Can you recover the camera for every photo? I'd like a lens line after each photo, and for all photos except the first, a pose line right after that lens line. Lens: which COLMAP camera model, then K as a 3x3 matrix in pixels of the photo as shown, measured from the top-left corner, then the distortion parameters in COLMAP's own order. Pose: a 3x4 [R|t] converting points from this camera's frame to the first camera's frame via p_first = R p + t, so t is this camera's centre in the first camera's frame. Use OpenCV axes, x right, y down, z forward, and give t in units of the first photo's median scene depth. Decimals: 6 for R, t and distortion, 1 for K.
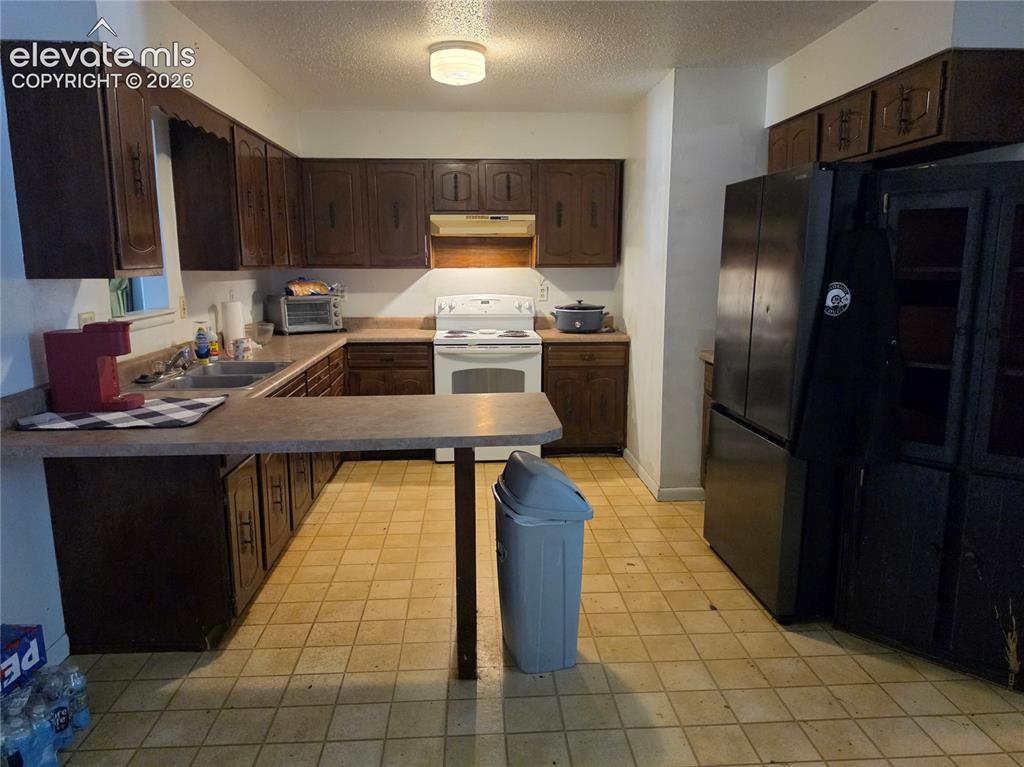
lens RADIAL K [[718.0, 0, 508.3], [0, 718.0, 377.7], [0, 0, 1]] dist [0.065330, -0.079088]
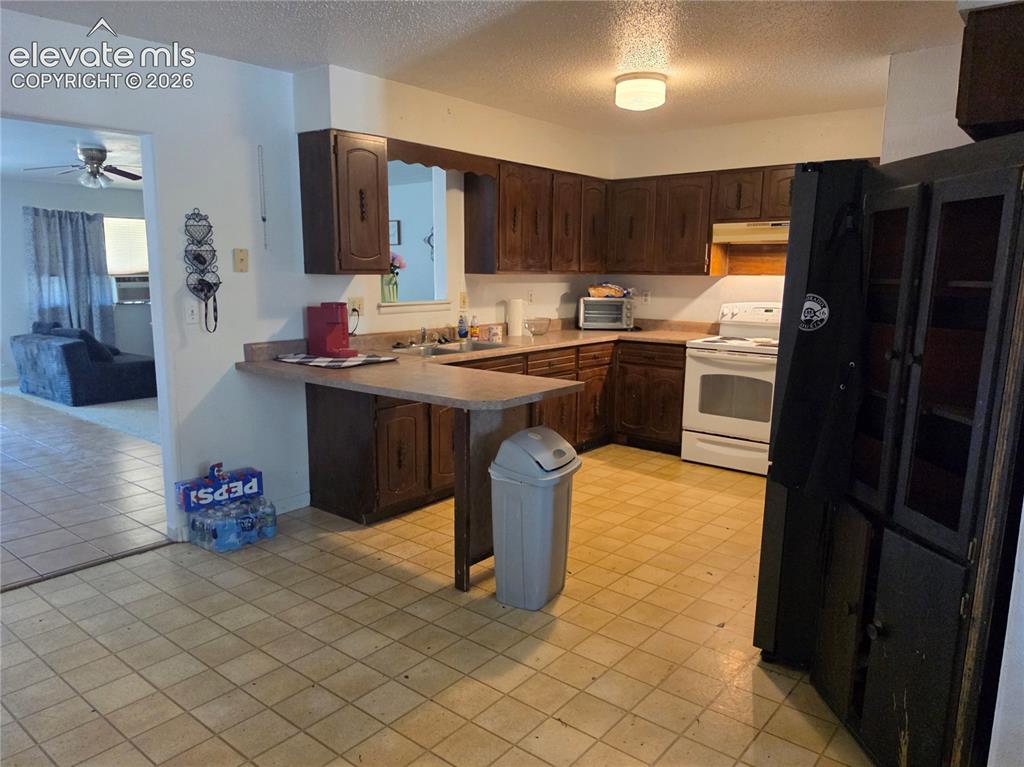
lens RADIAL K [[718.0, 0, 509.8], [0, 718.0, 387.7], [0, 0, 1]] dist [0.065330, -0.079088]
pose [[0.737020, 0.122960, -0.664592, 0.397667], [-0.122238, 0.991346, 0.047855, -0.006241], [0.664725, 0.045969, 0.745672, 0.041449]]
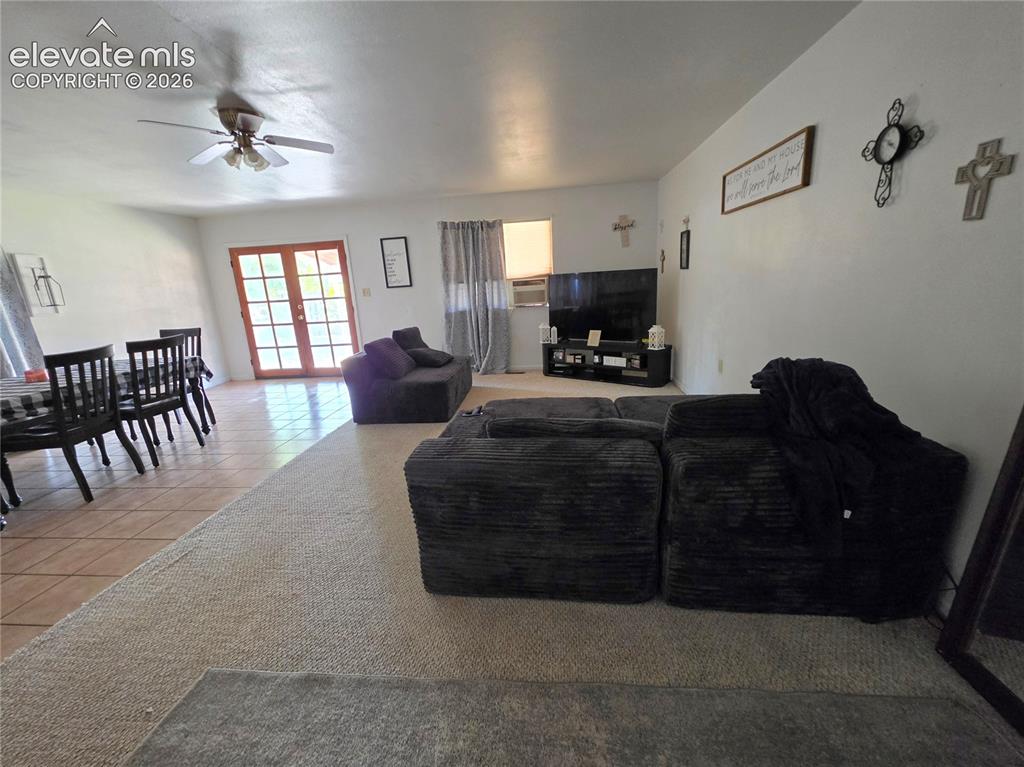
lens RADIAL K [[414.4, 0, 516.6], [0, 414.4, 379.4], [0, 0, 1]] dist [-0.006708, 0.001830]
pose [[-0.132060, 0.254564, -0.957996, -0.470660], [-0.099177, 0.958218, 0.268295, -0.119163], [0.986268, 0.130442, -0.101295, 0.888176]]
